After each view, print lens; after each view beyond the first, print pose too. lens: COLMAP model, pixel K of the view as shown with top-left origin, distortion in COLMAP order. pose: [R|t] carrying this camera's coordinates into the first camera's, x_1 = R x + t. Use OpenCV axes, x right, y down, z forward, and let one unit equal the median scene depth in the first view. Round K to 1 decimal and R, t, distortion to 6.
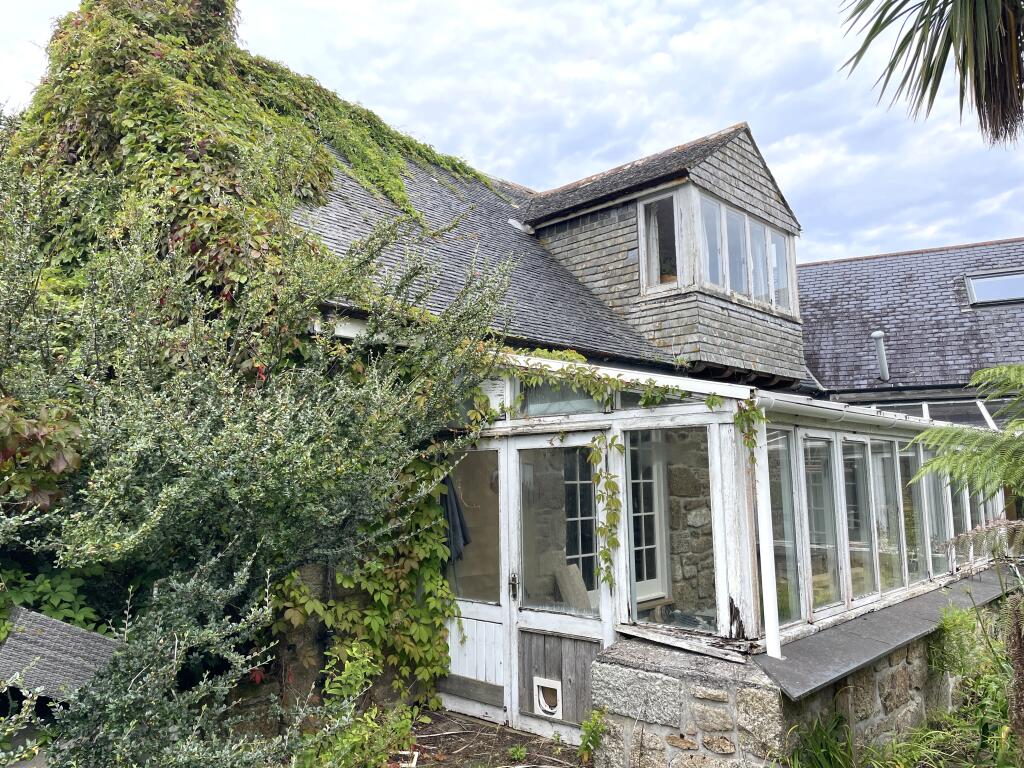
lens RADIAL K [[769.4, 0, 513.1], [0, 769.4, 380.8], [0, 0, 1]] dist [0.096062, -0.132442]
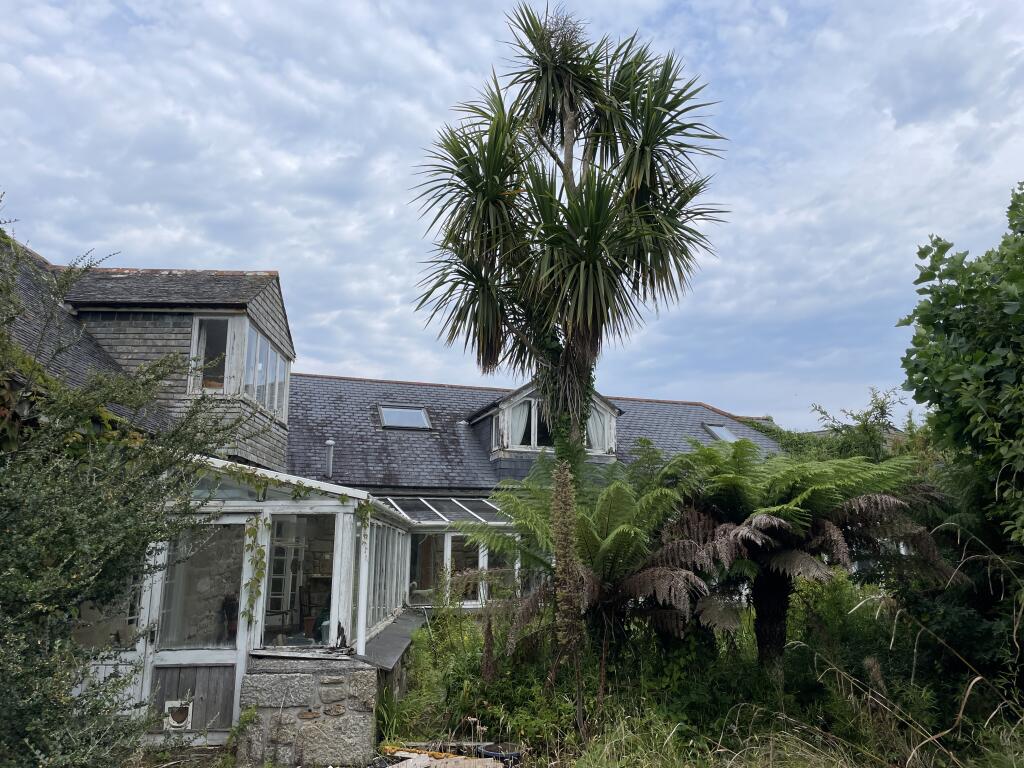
lens RADIAL K [[769.4, 0, 513.1], [0, 769.4, 380.8], [0, 0, 1]] dist [0.096062, -0.132442]
pose [[0.698891, 0.168101, 0.695193, -0.547354], [-0.098268, 0.985338, -0.139469, -0.021827], [-0.708445, 0.029158, 0.705163, -0.337561]]
